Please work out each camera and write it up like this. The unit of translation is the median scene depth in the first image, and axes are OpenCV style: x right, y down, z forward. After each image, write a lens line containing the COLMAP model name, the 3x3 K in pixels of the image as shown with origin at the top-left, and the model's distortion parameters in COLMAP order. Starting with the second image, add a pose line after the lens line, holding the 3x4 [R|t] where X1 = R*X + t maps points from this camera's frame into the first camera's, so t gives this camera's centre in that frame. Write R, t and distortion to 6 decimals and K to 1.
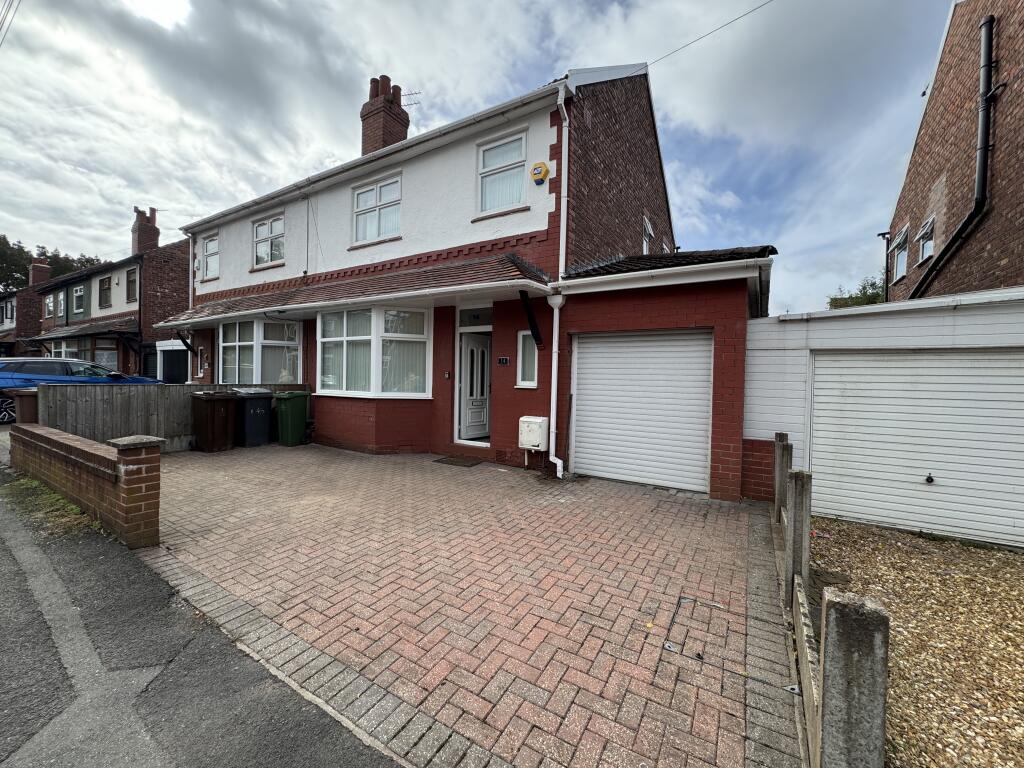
lens RADIAL K [[408.2, 0, 509.9], [0, 408.2, 383.4], [0, 0, 1]] dist [-0.002517, 0.000424]
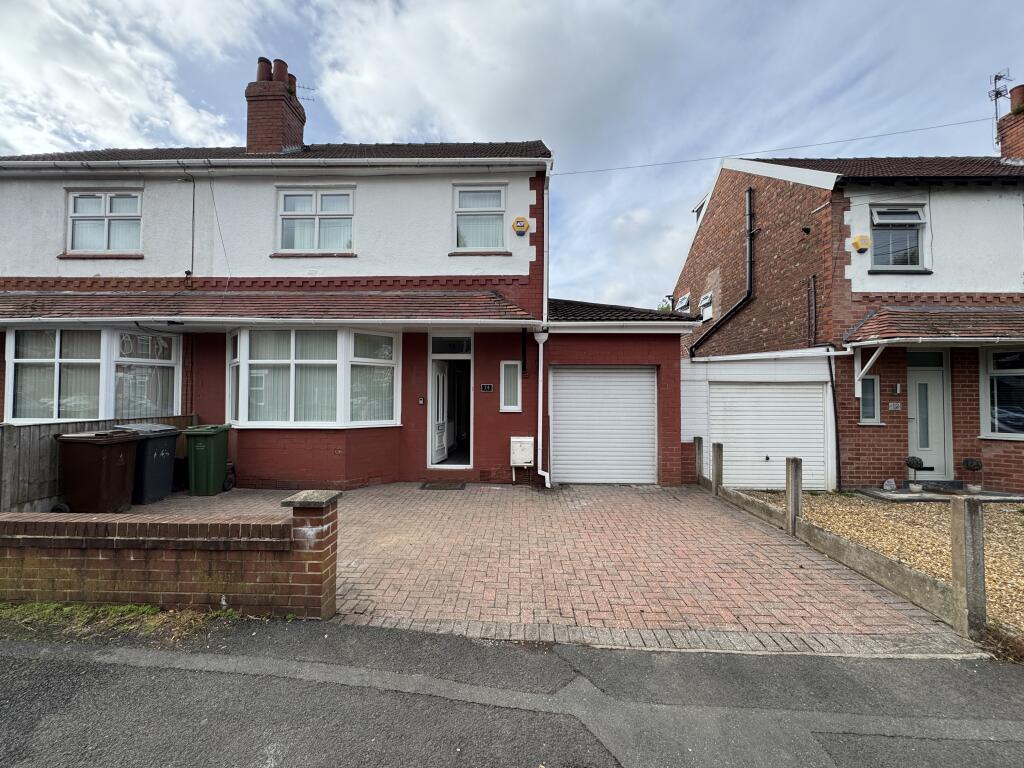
lens RADIAL K [[408.2, 0, 512.2], [0, 408.2, 383.2], [0, 0, 1]] dist [-0.002517, 0.000424]
pose [[0.869400, -0.002584, 0.494102, -0.534615], [0.019937, 0.999355, -0.029854, -0.035199], [-0.493706, 0.035805, 0.868891, 0.020065]]
